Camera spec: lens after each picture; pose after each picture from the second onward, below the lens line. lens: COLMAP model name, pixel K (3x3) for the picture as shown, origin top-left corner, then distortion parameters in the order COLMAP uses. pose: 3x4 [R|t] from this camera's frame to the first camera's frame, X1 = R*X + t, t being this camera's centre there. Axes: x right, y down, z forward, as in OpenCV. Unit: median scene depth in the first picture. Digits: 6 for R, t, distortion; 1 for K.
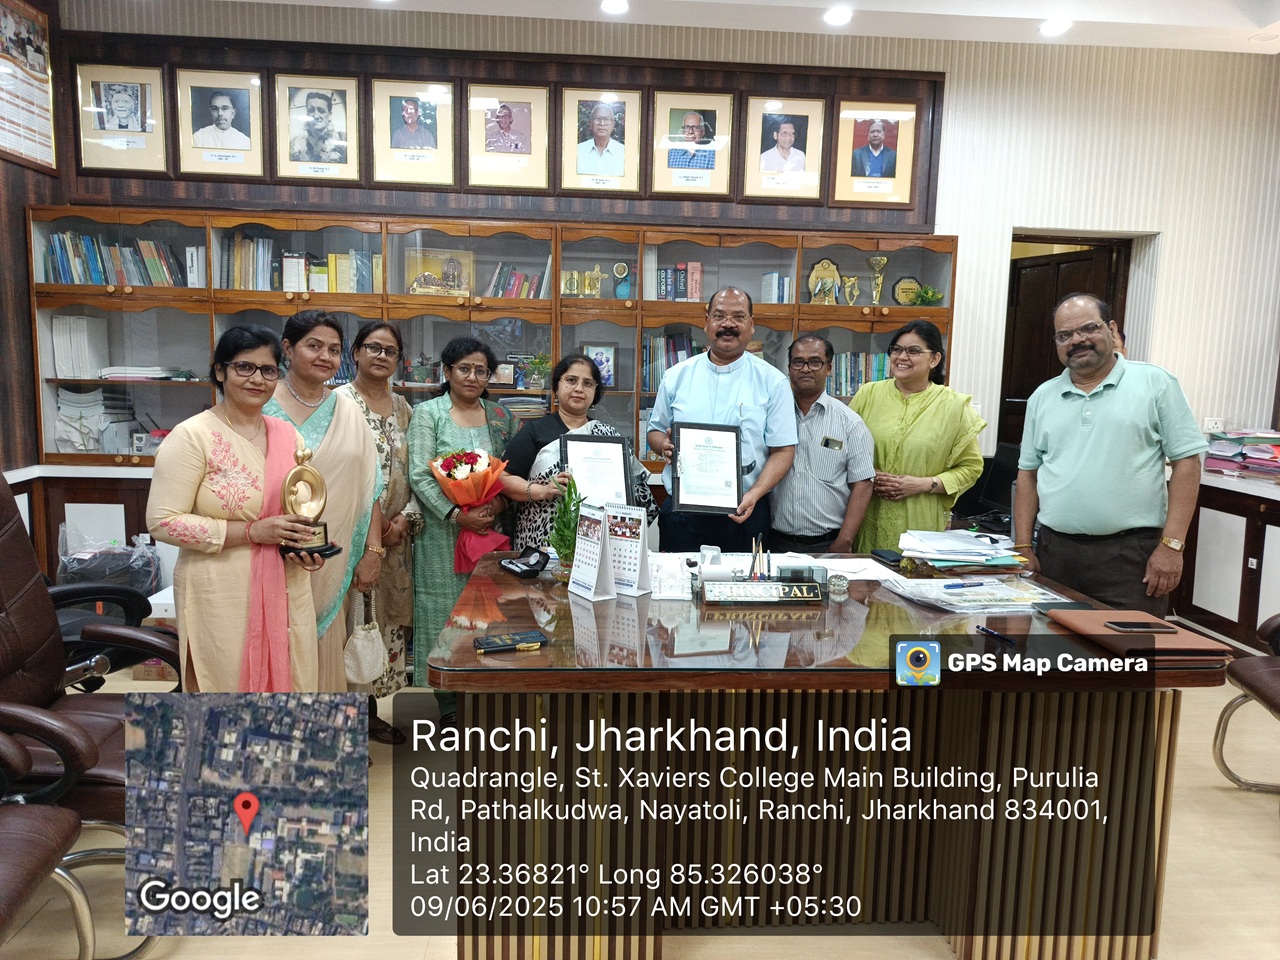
lens RADIAL K [[885.5, 0, 647.3], [0, 885.5, 479.8], [0, 0, 1]] dist [0.029283, -0.024667]
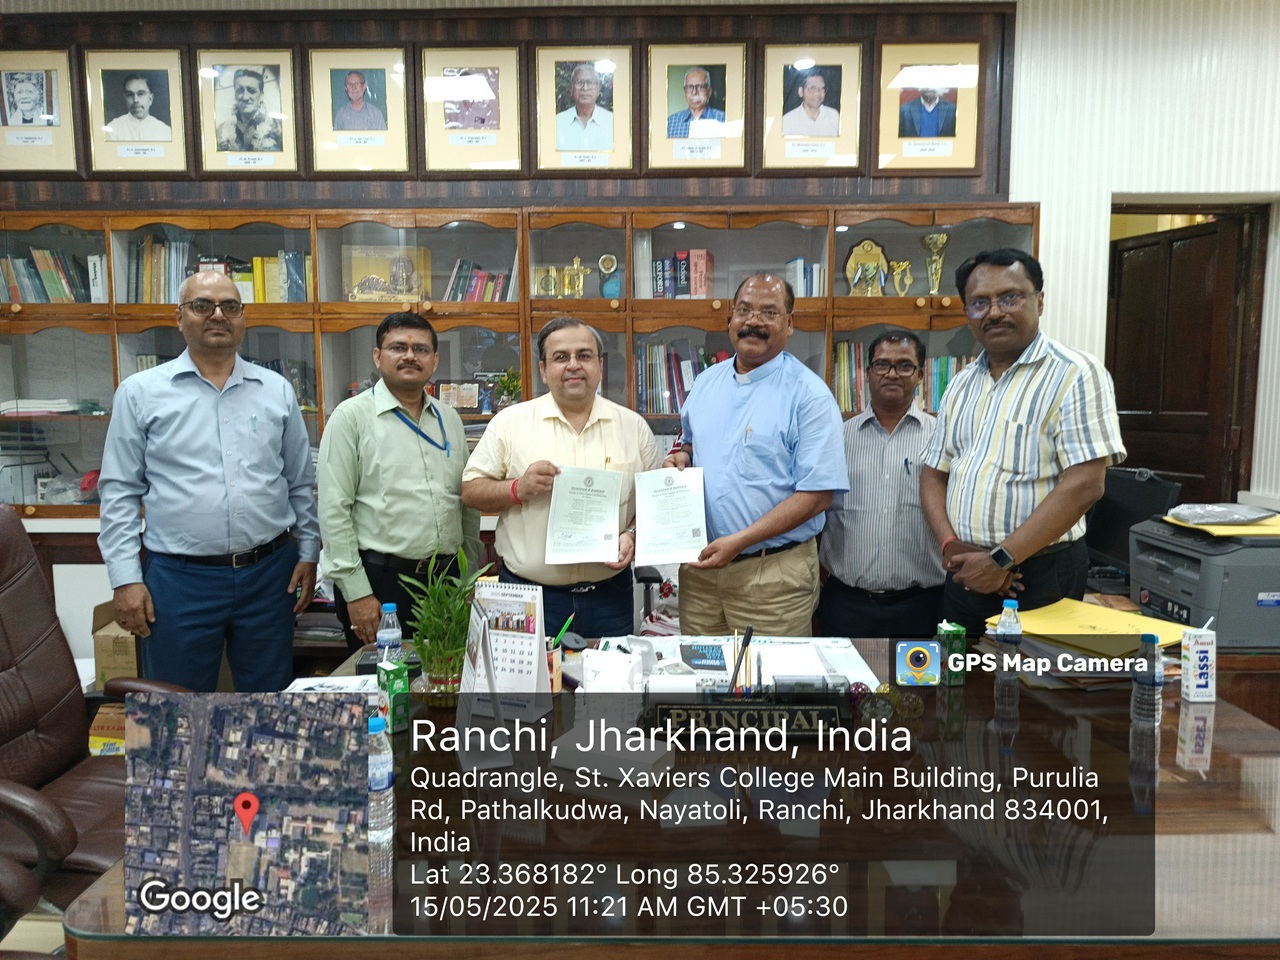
lens RADIAL K [[885.5, 0, 648.2], [0, 885.5, 477.5], [0, 0, 1]] dist [0.029283, -0.024667]
pose [[0.995929, -0.019916, -0.087910, 0.073088], [0.017123, 0.999328, -0.032413, -0.015172], [0.088497, 0.030776, 0.995601, 0.204382]]
